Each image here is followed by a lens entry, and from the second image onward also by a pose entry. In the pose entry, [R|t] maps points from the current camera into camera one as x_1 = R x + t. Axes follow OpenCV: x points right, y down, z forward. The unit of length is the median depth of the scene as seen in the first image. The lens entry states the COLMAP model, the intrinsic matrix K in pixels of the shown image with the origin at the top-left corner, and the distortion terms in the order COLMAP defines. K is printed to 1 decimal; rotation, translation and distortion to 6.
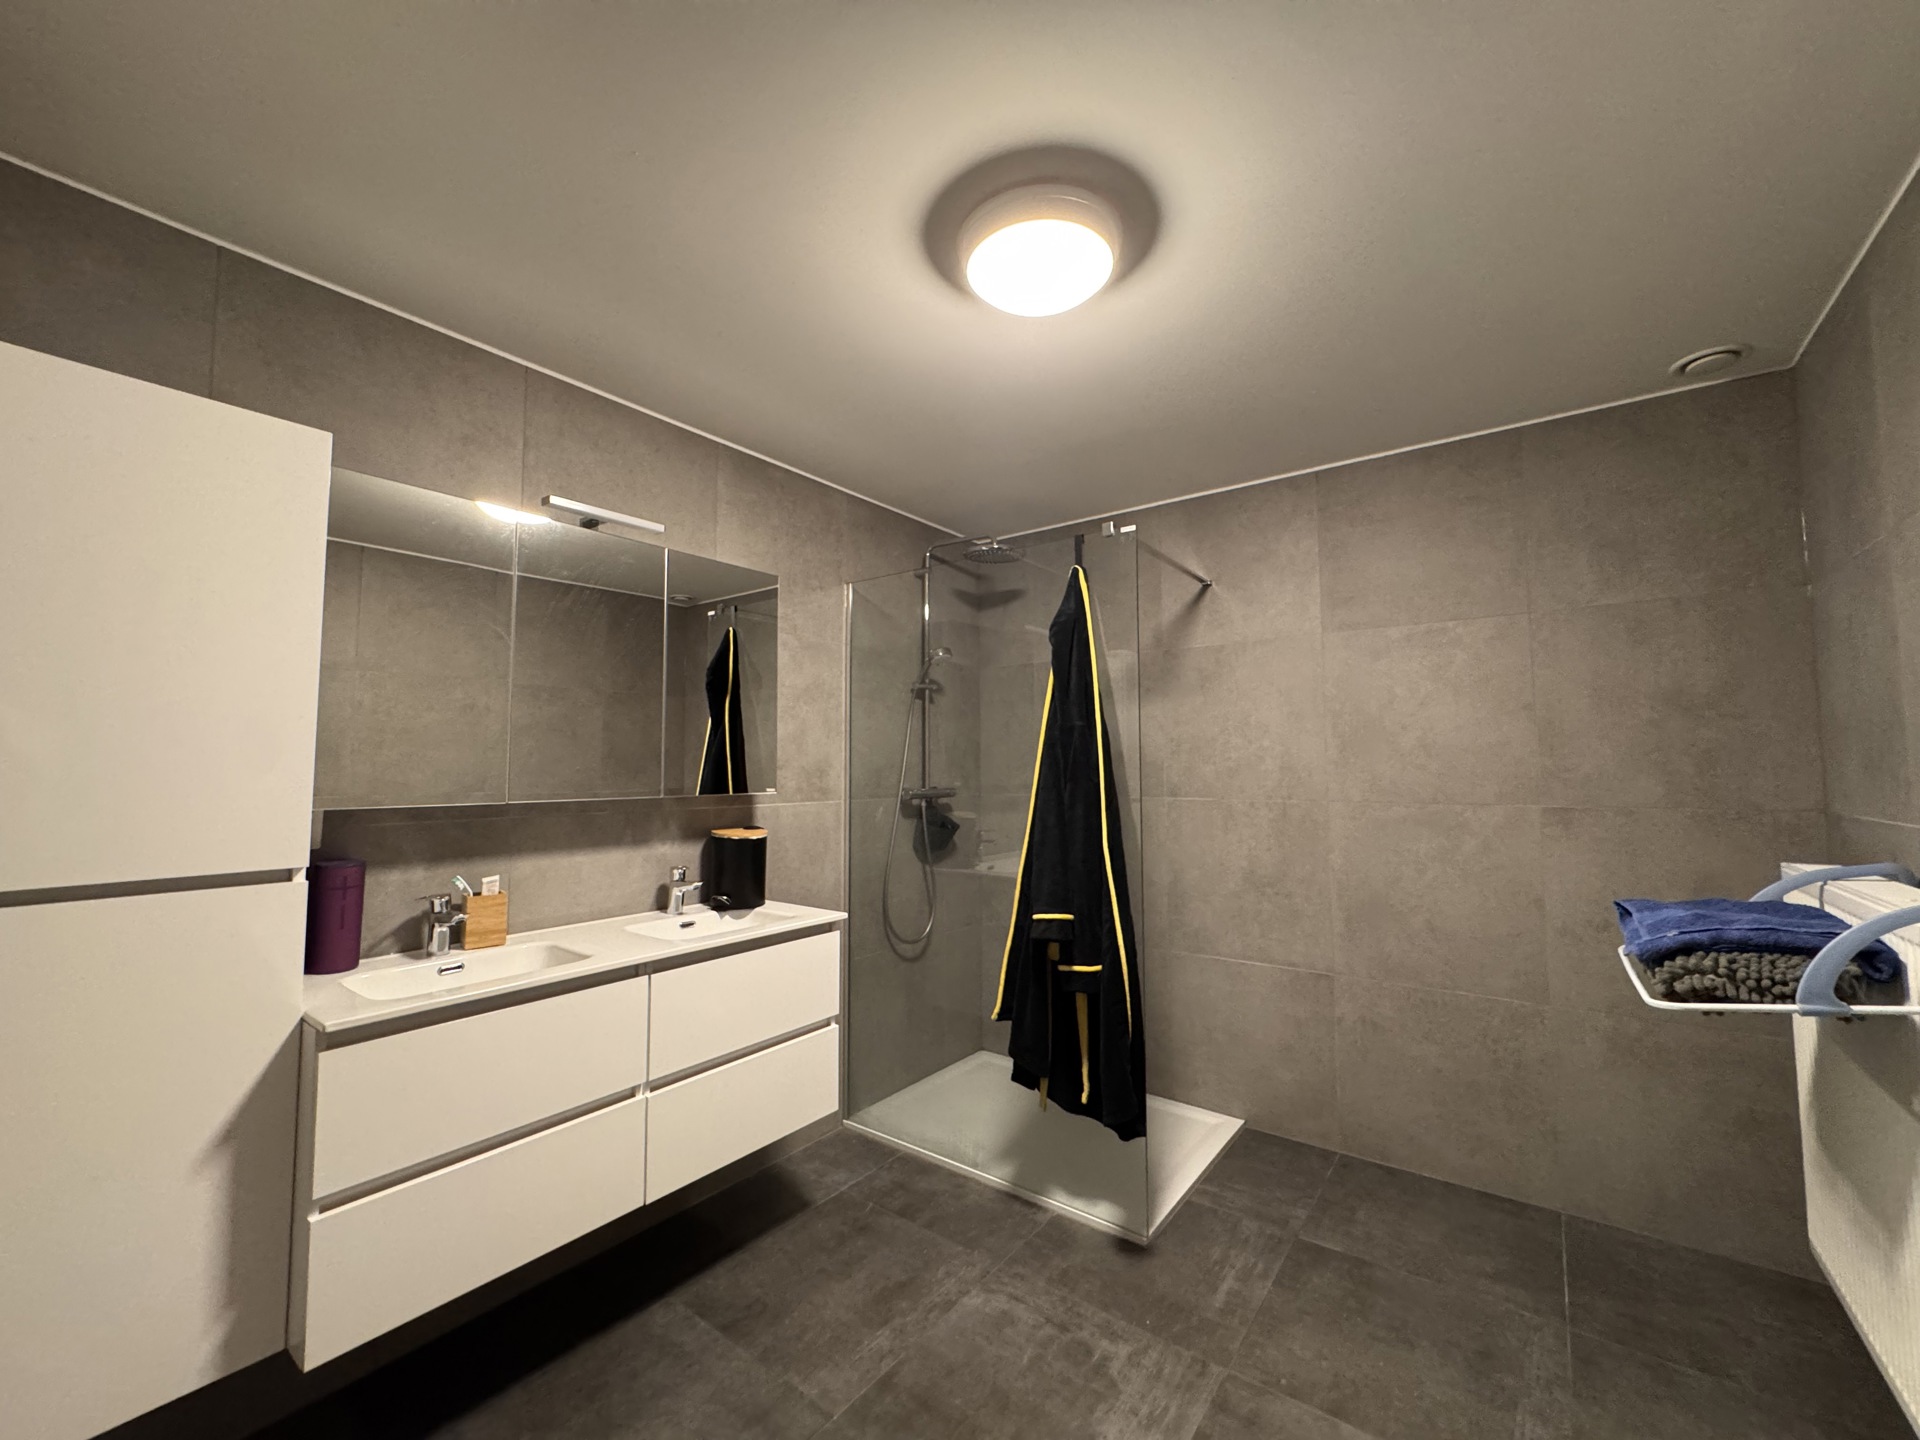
lens RADIAL K [[766.2, 0, 959.0], [0, 766.2, 716.6], [0, 0, 1]] dist [-0.001380, 0.000157]
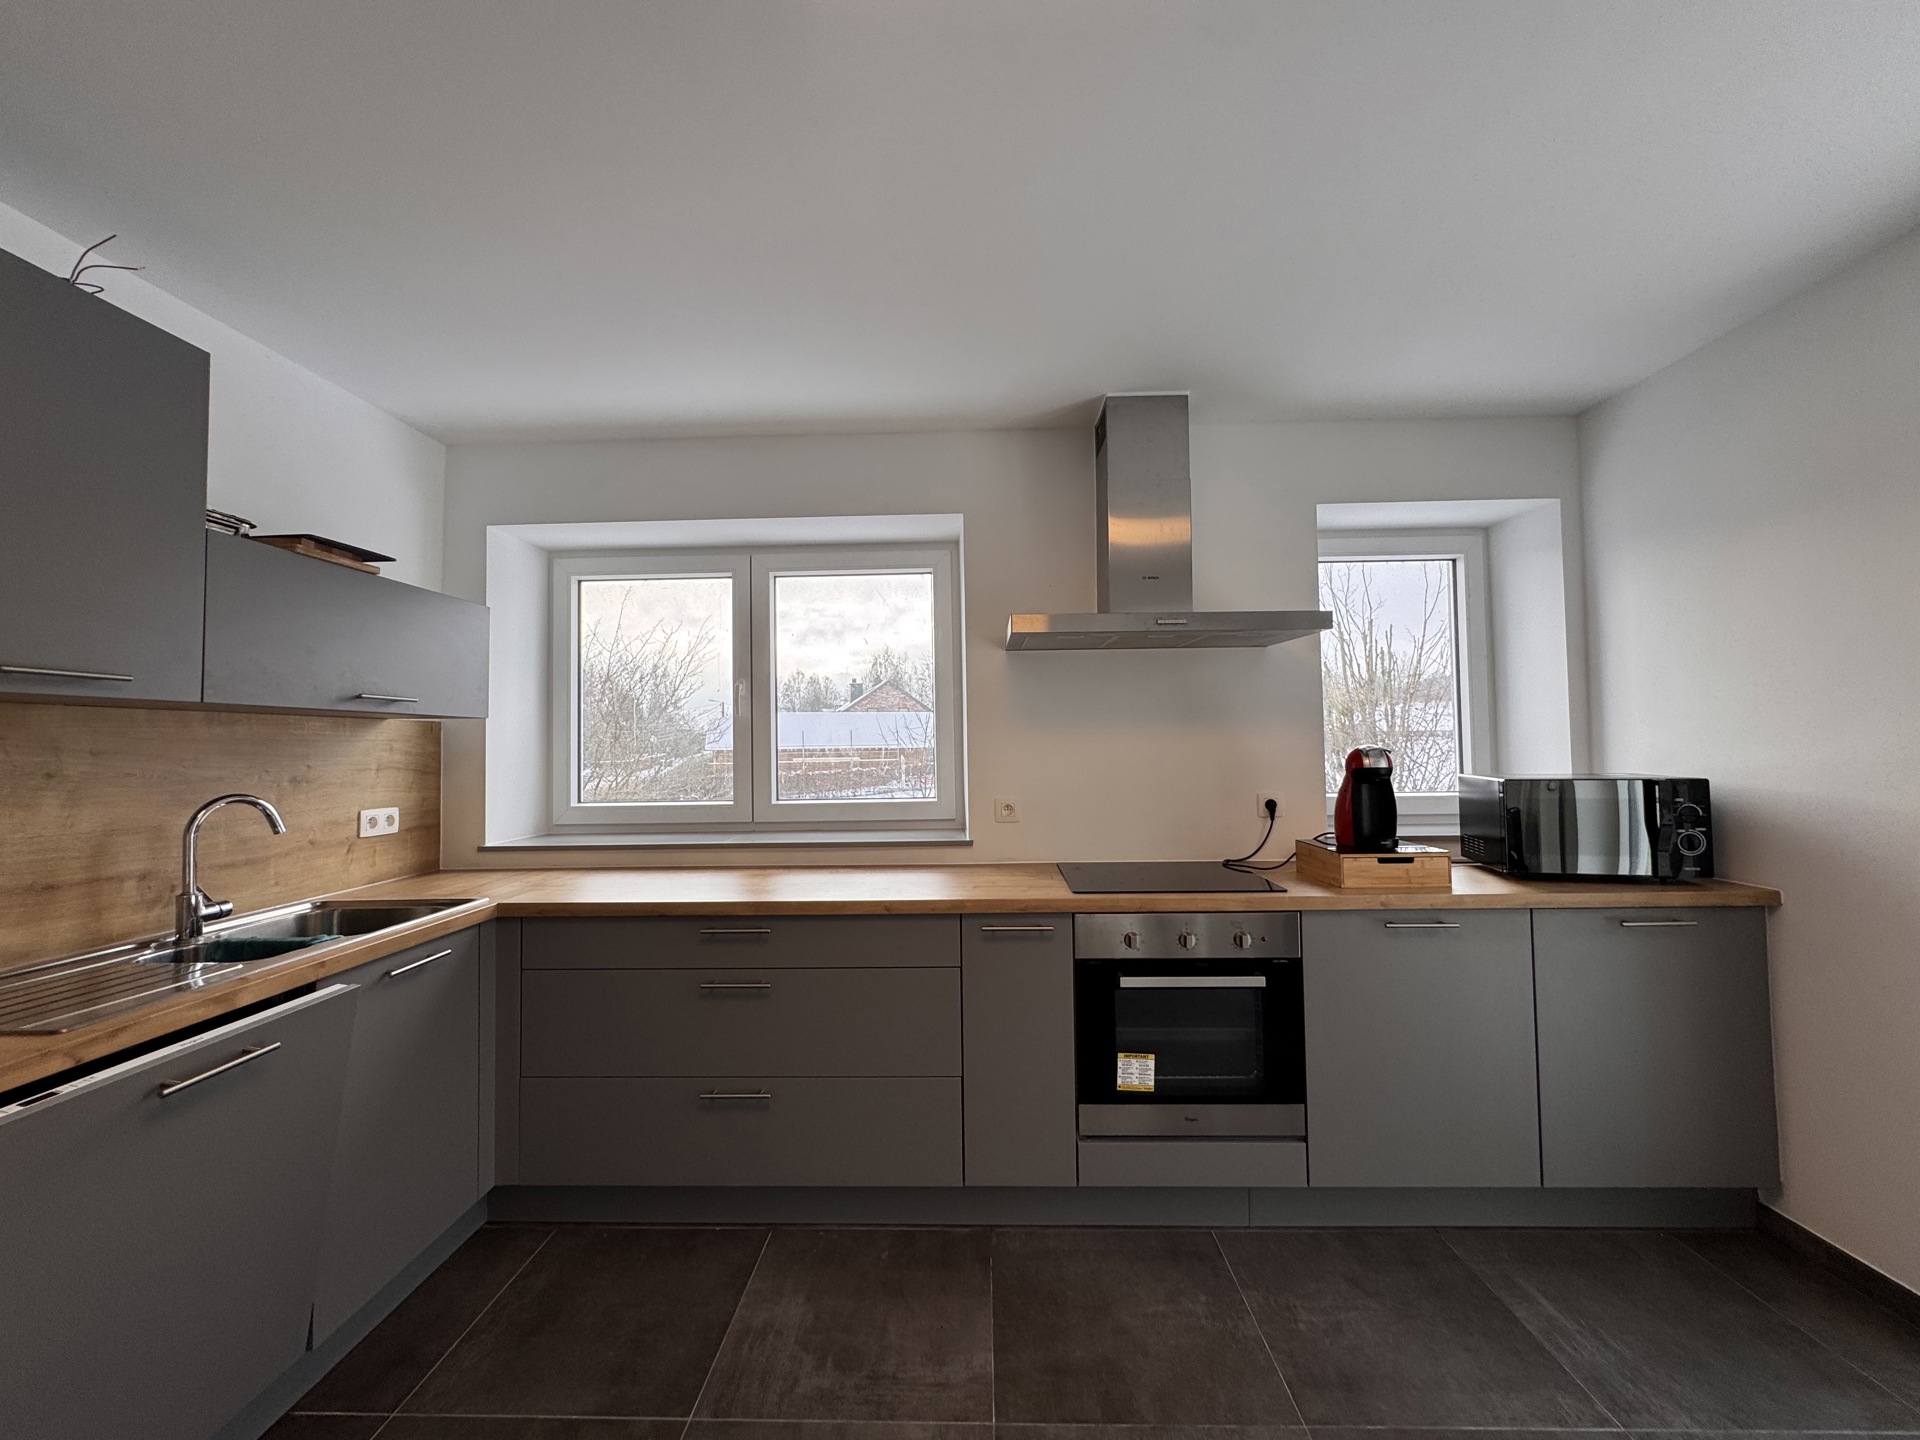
lens RADIAL K [[766.2, 0, 960.0], [0, 766.2, 717.2], [0, 0, 1]] dist [-0.001380, 0.000157]
pose [[-0.814602, -0.010852, -0.579919, 0.606338], [0.047563, 0.995208, -0.085434, 0.122728], [0.578067, -0.097177, -0.810182, 1.938784]]
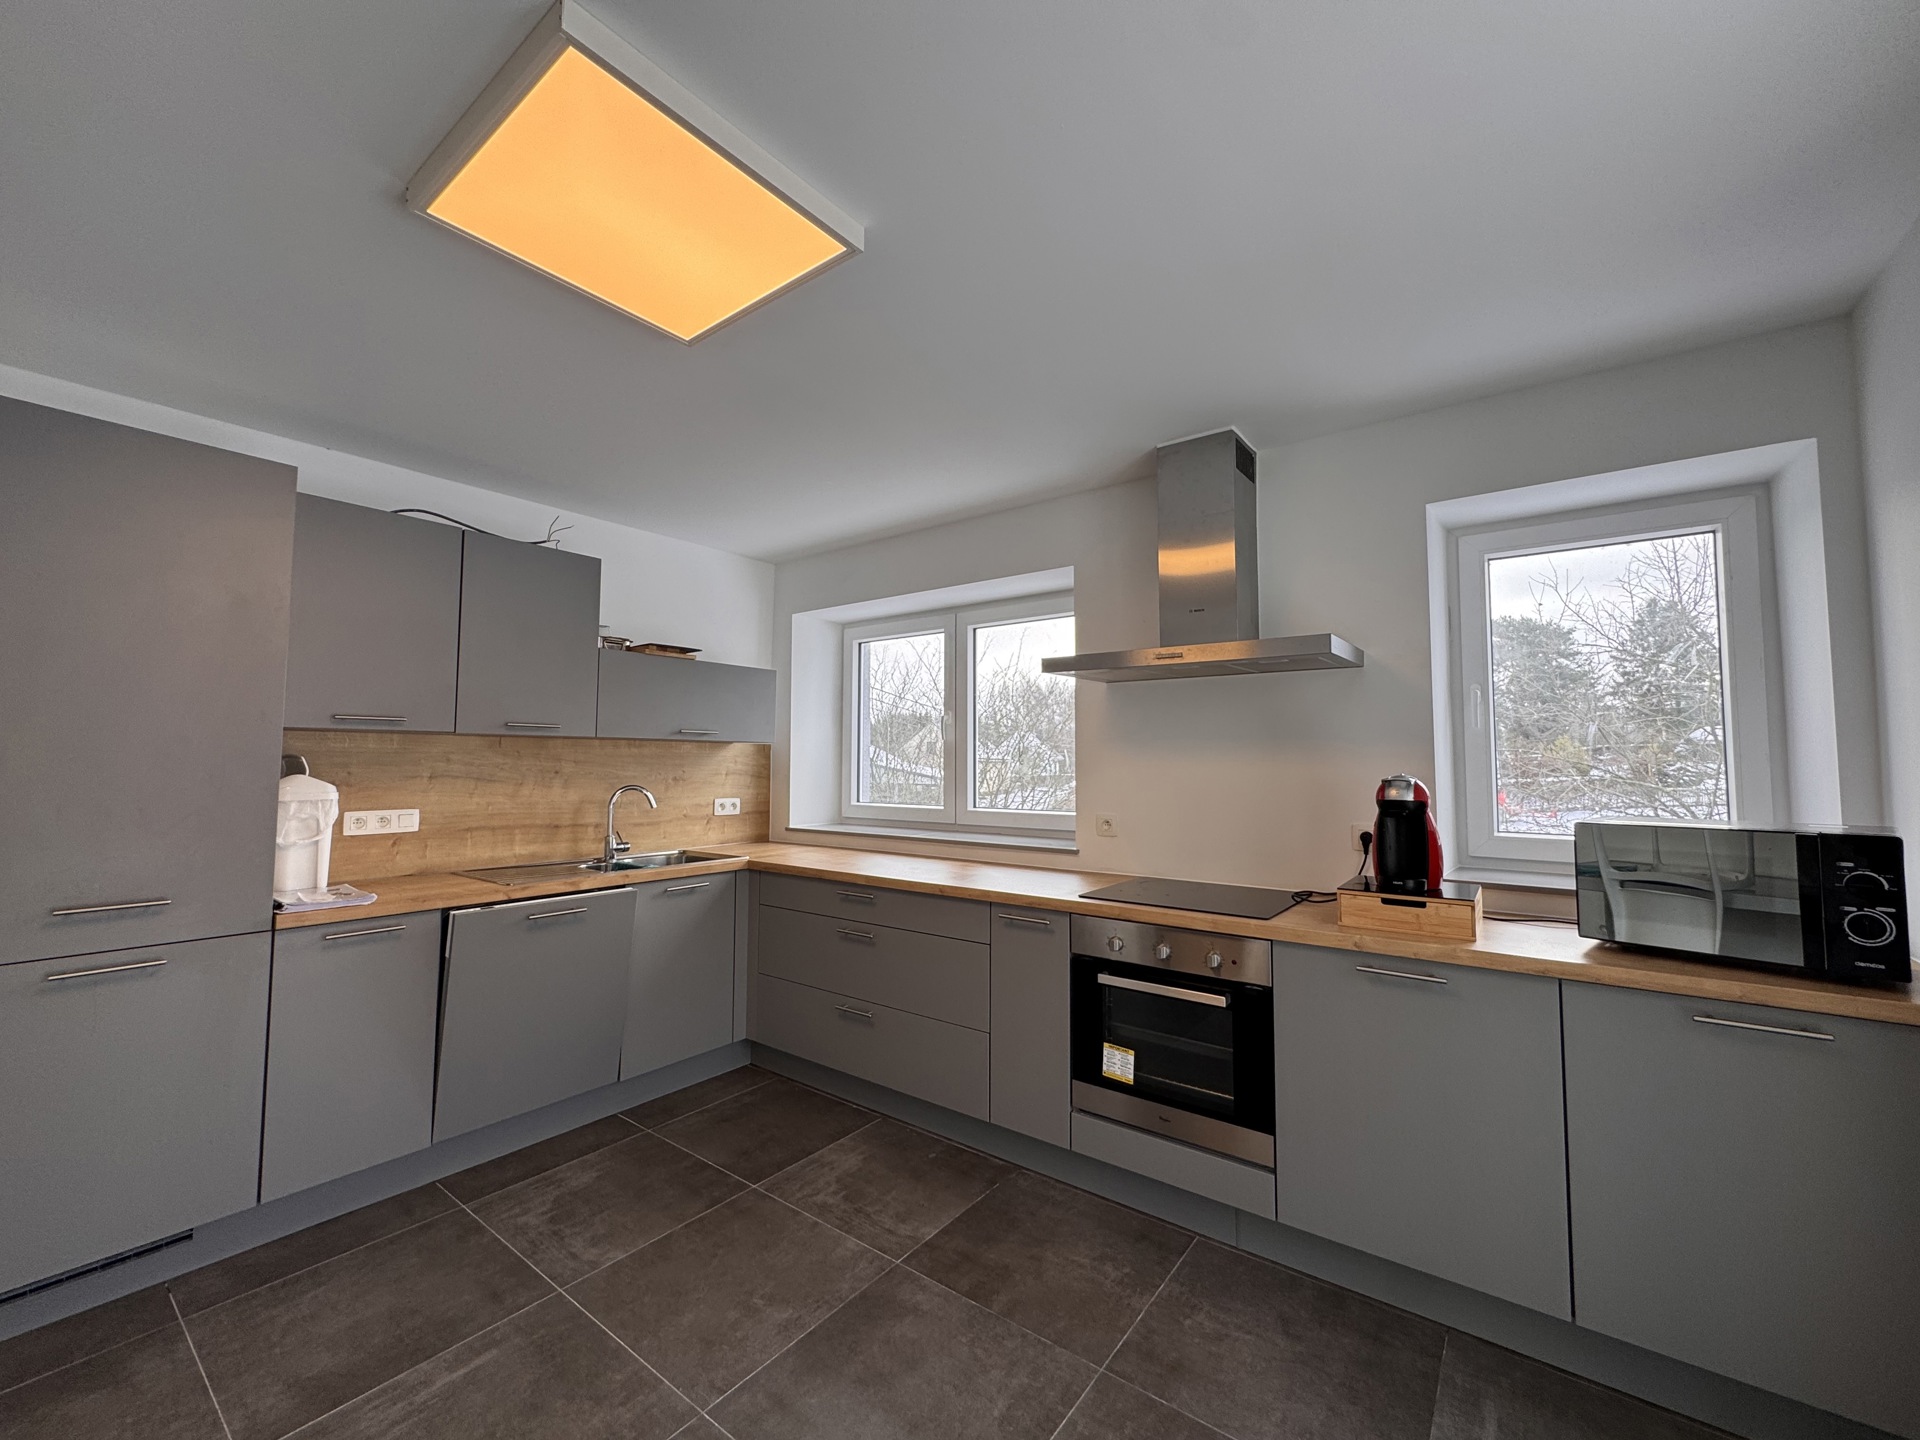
lens RADIAL K [[766.2, 0, 962.0], [0, 766.2, 719.1], [0, 0, 1]] dist [-0.001380, 0.000157]
pose [[-0.999979, -0.005675, -0.003059, -0.027732], [-0.005279, 0.993151, -0.116716, 0.146942], [0.003700, -0.116698, -0.993161, 2.460558]]
